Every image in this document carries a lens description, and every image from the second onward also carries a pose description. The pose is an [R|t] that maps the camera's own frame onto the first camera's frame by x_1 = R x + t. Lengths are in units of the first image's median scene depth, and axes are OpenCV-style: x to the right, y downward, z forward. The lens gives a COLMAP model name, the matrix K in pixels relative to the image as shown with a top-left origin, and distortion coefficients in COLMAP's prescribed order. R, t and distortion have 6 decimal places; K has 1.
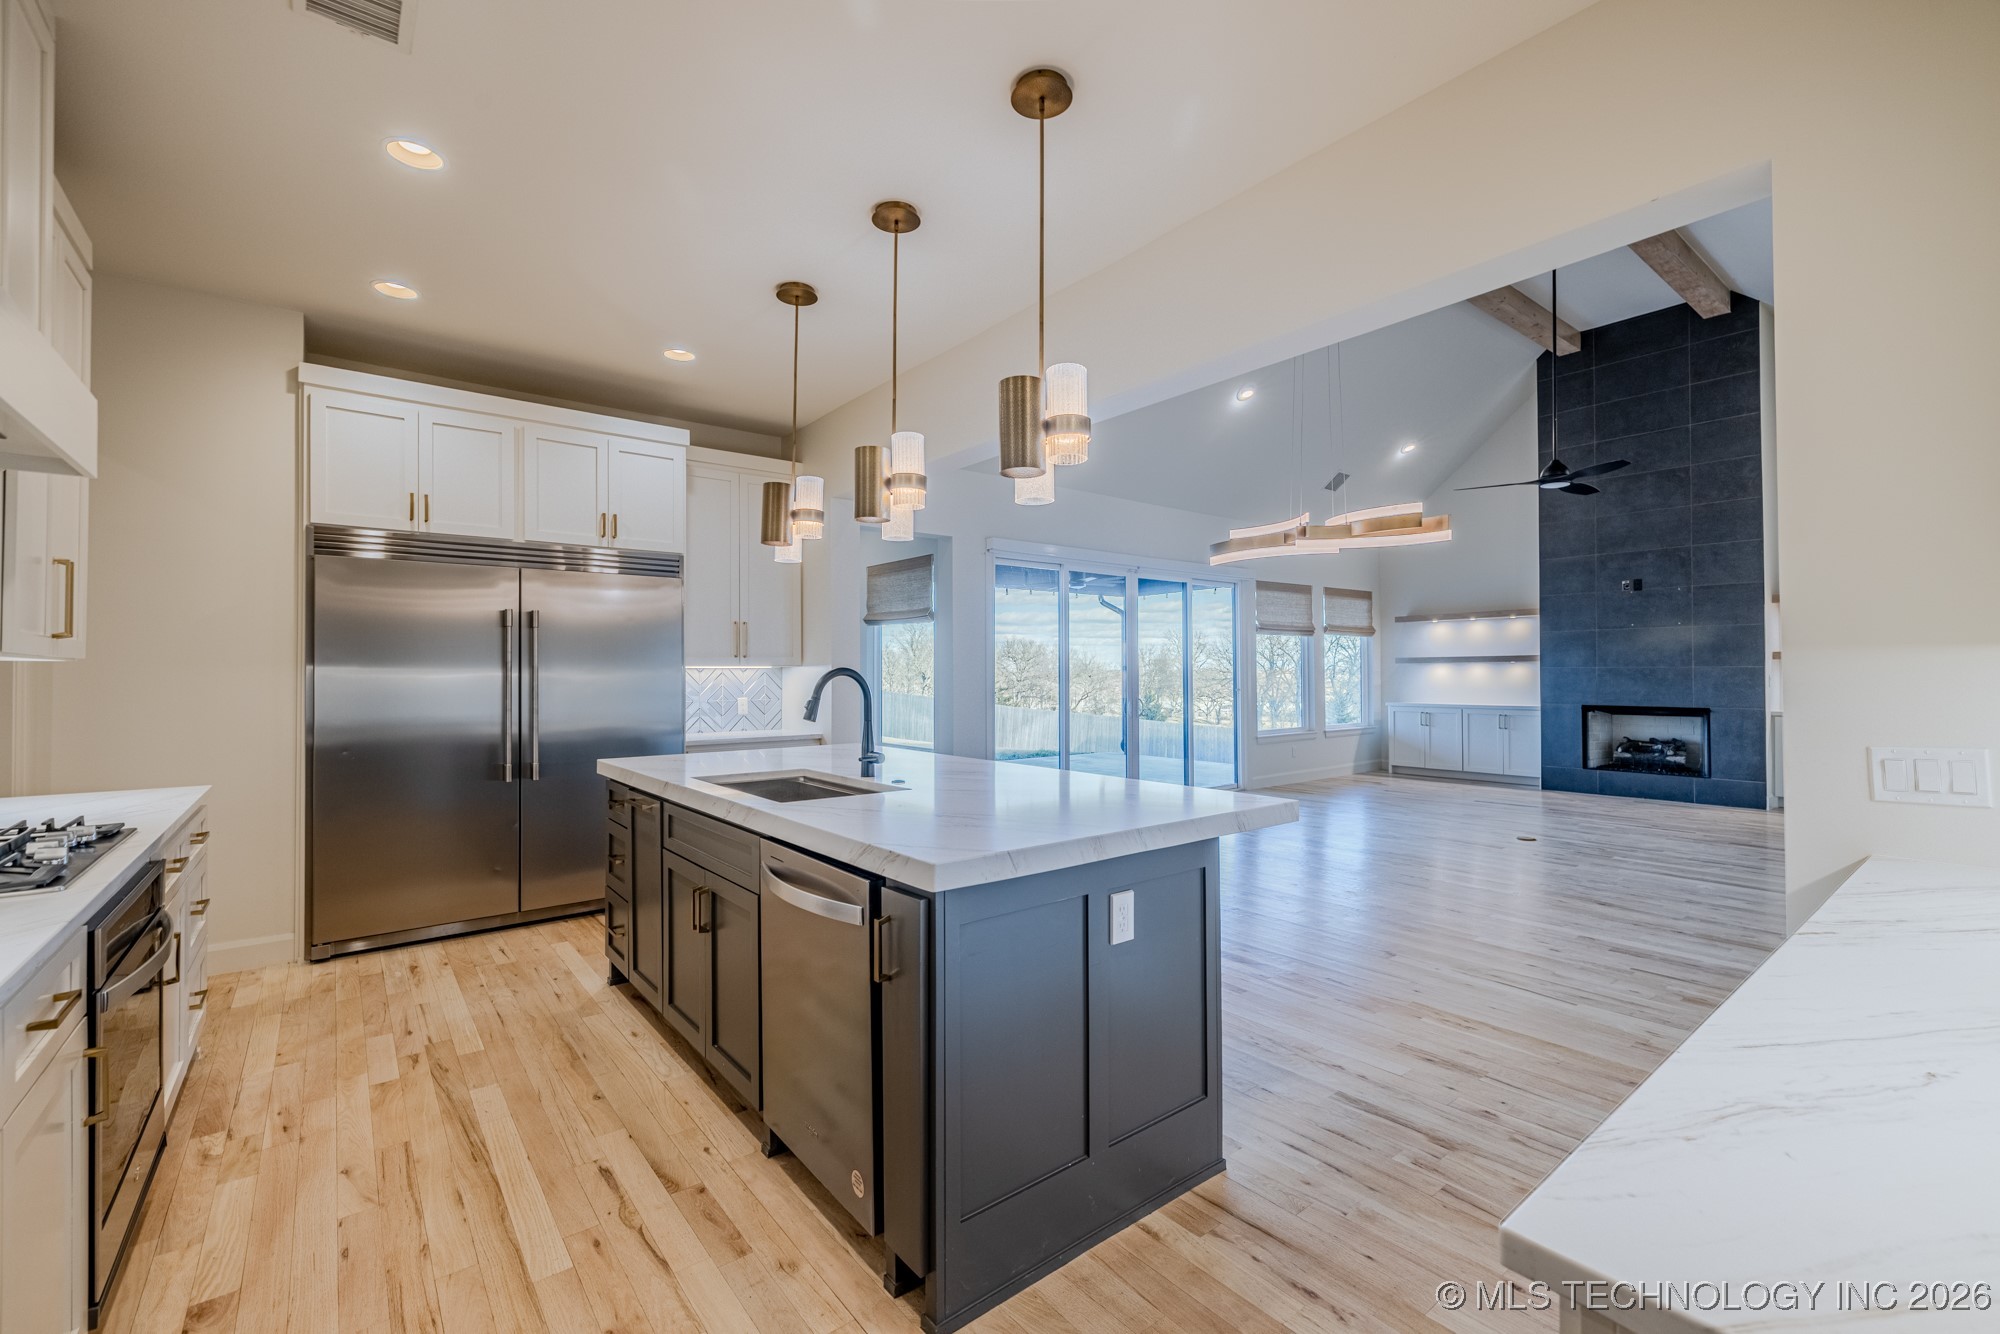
lens RADIAL K [[840.7, 0, 990.0], [0, 840.7, 663.1], [0, 0, 1]] dist [-0.000482, 0.000939]
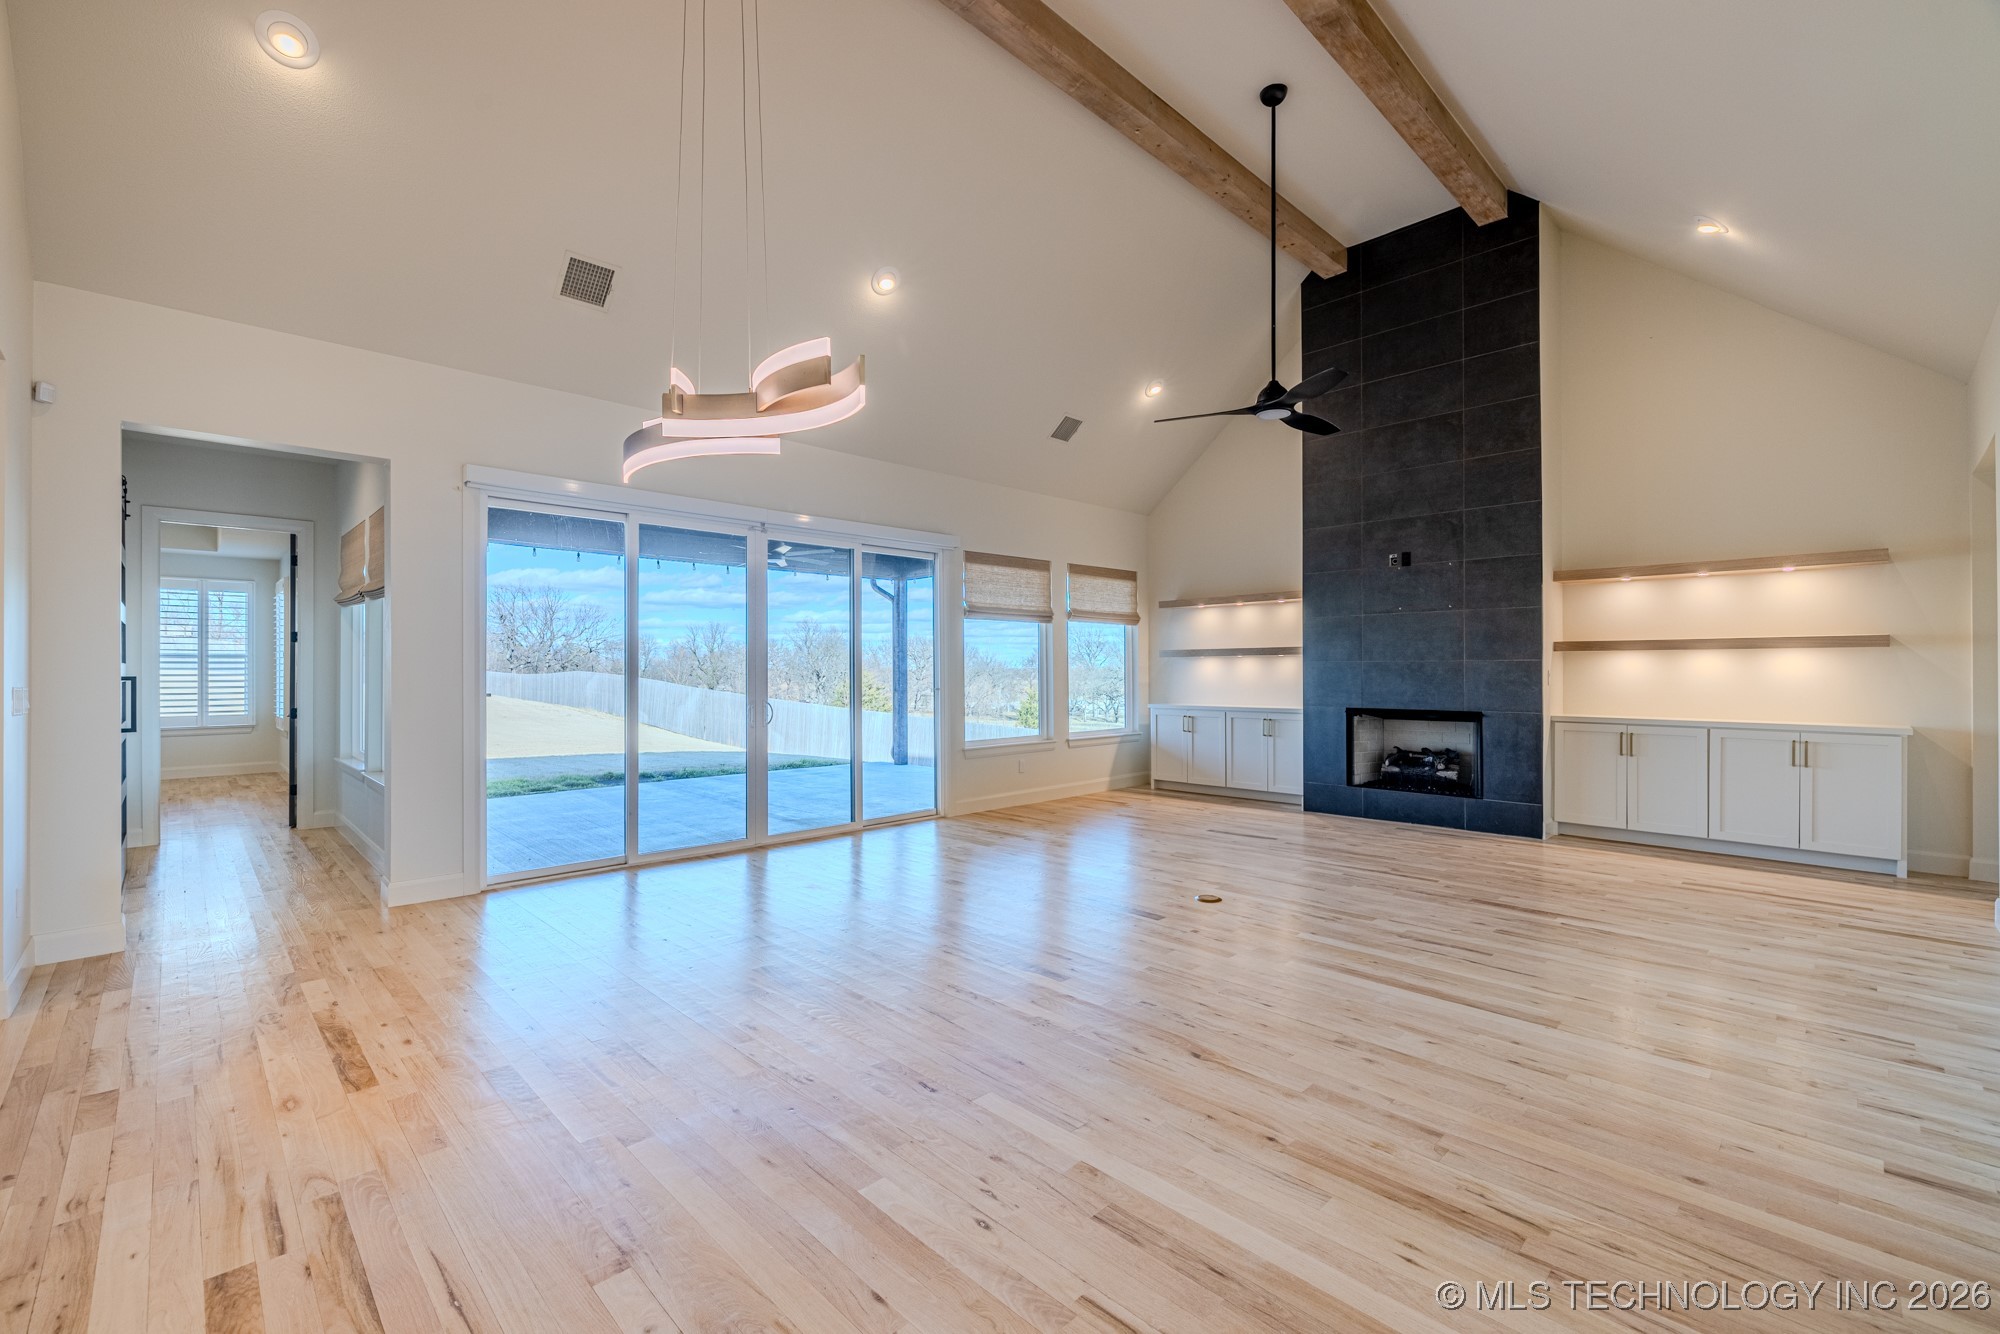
lens RADIAL K [[840.7, 0, 988.4], [0, 840.7, 666.7], [0, 0, 1]] dist [-0.000482, 0.000939]
pose [[0.994445, 0.001640, 0.105241, 0.295298], [-0.002268, 0.999980, 0.005846, 0.006833], [-0.105230, -0.006053, 0.994430, 0.245225]]
